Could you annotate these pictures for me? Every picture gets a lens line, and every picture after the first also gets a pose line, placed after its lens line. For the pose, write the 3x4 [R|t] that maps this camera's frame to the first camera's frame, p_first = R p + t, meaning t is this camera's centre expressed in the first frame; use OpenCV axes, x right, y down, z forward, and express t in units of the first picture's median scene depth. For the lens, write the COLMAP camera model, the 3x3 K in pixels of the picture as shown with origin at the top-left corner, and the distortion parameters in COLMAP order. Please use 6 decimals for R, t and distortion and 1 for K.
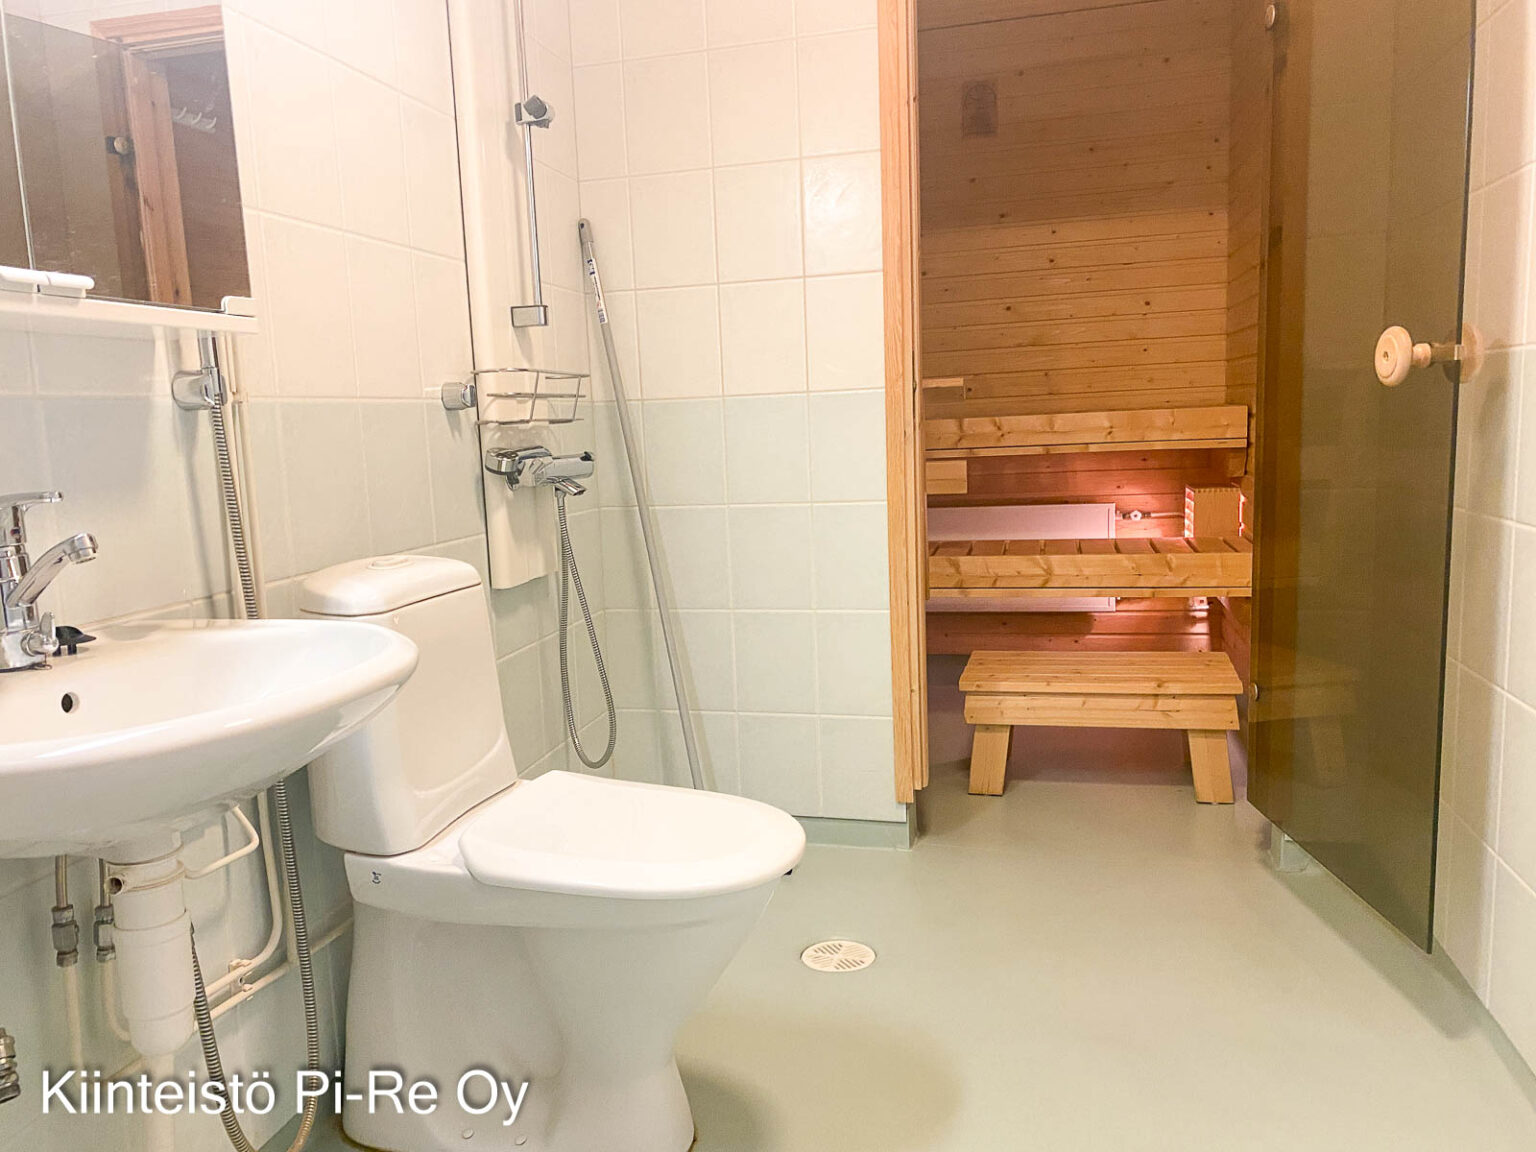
lens RADIAL K [[1220.6, 0, 768.0], [0, 1220.6, 576.0], [0, 0, 1]] dist [0.086694, -0.095383]
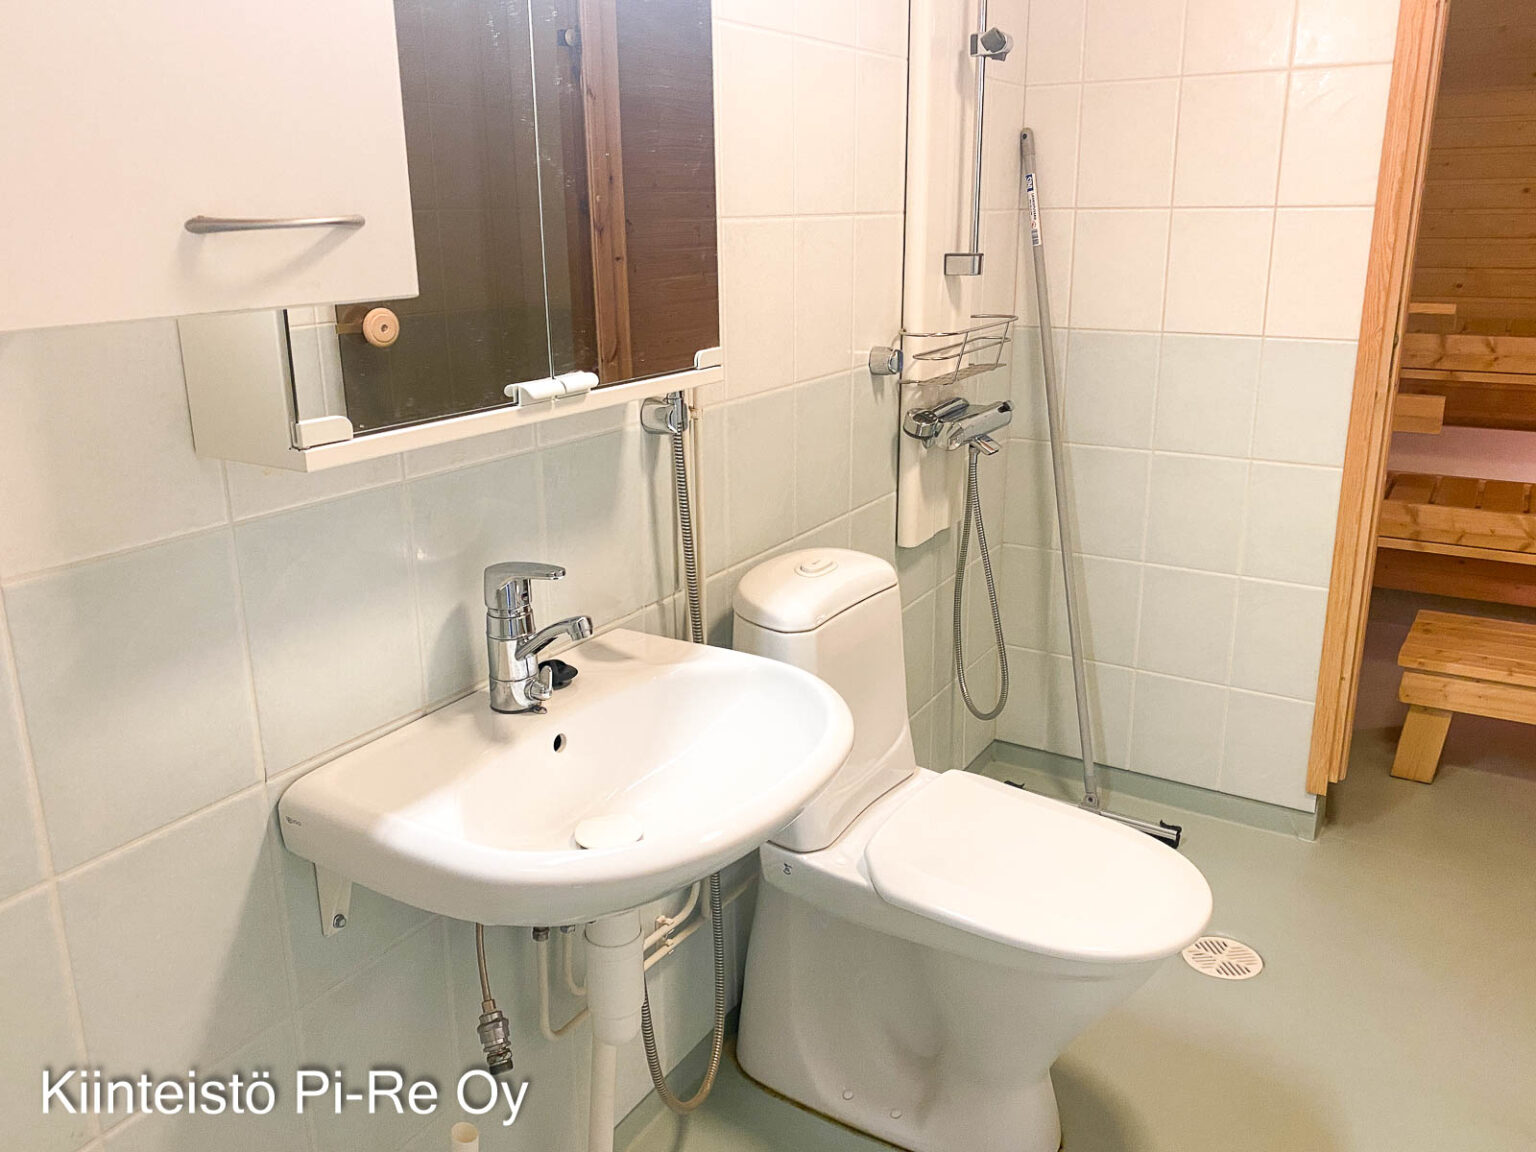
lens RADIAL K [[1298.7, 0, 767.3], [0, 1298.7, 592.4], [0, 0, 1]] dist [0.071556, -0.140098]
pose [[0.954489, 0.112880, -0.276061, -0.030016], [-0.068887, 0.984021, 0.164184, -0.109967], [0.290183, -0.137695, 0.947013, -0.025485]]
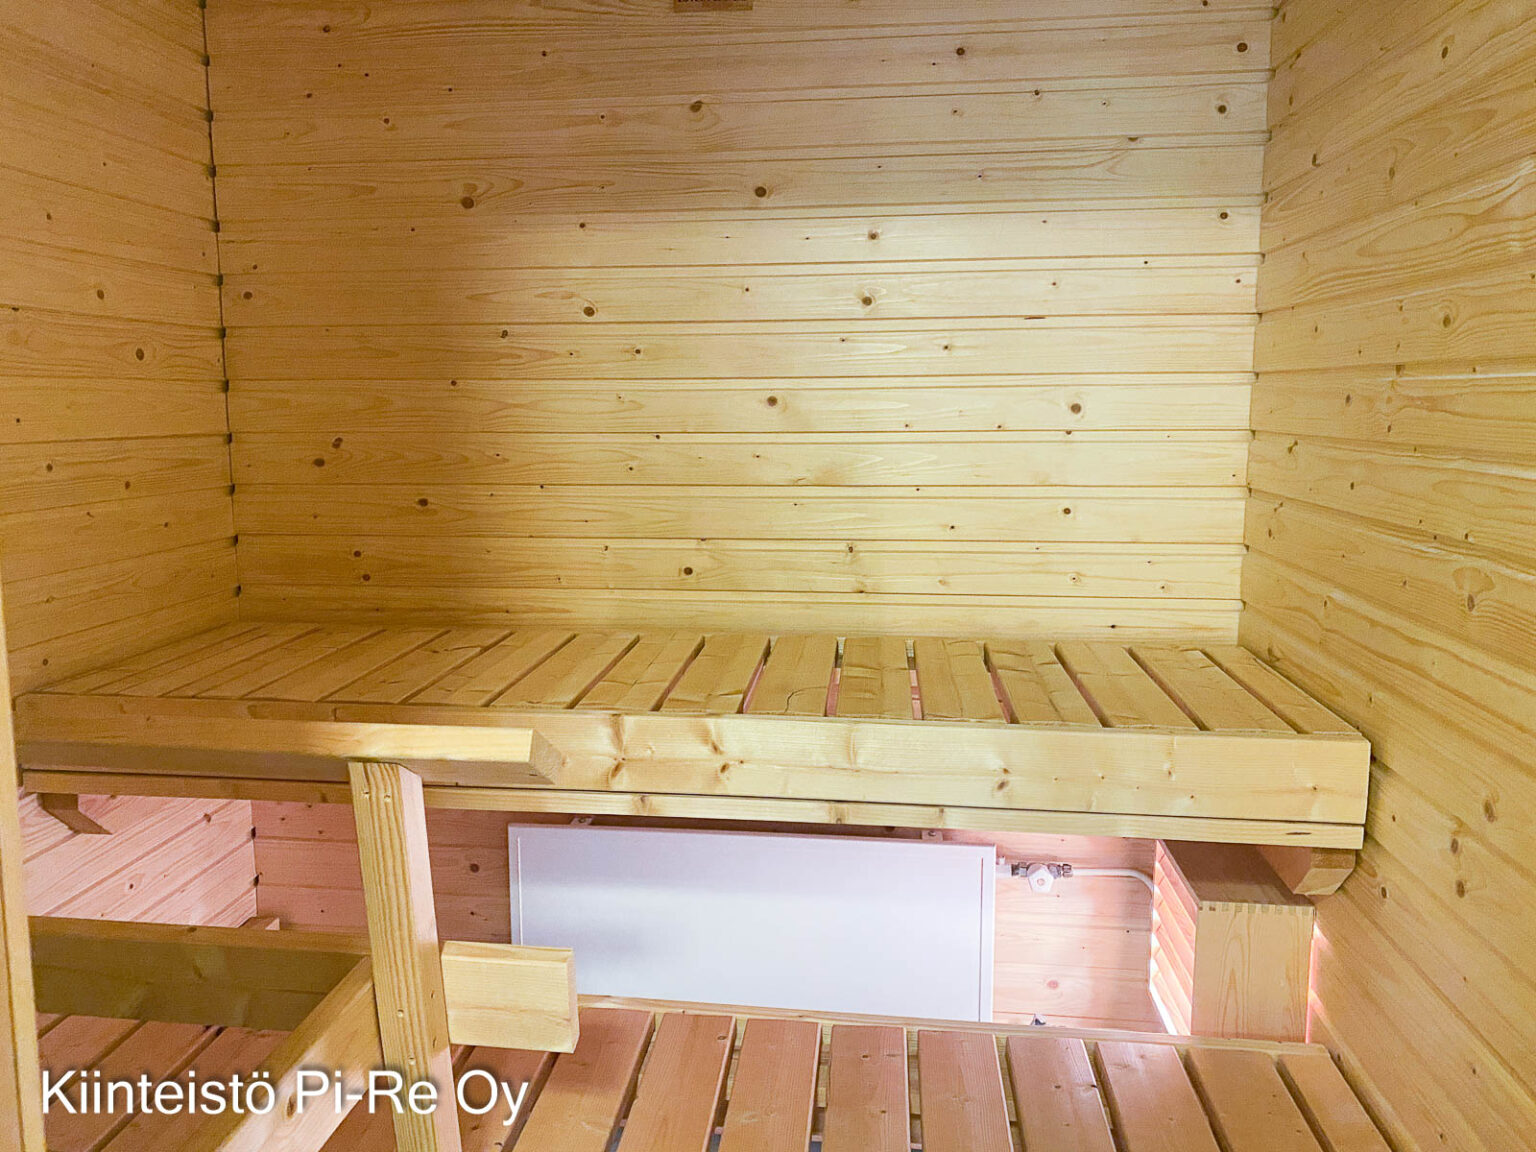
lens RADIAL K [[1298.7, 0, 767.3], [0, 1298.7, 592.4], [0, 0, 1]] dist [0.071556, -0.140098]
pose [[0.991125, 0.020900, 0.131279, 0.236411], [-0.021432, 0.999767, 0.002638, -0.265097], [-0.131193, -0.005428, 0.991342, 0.944985]]
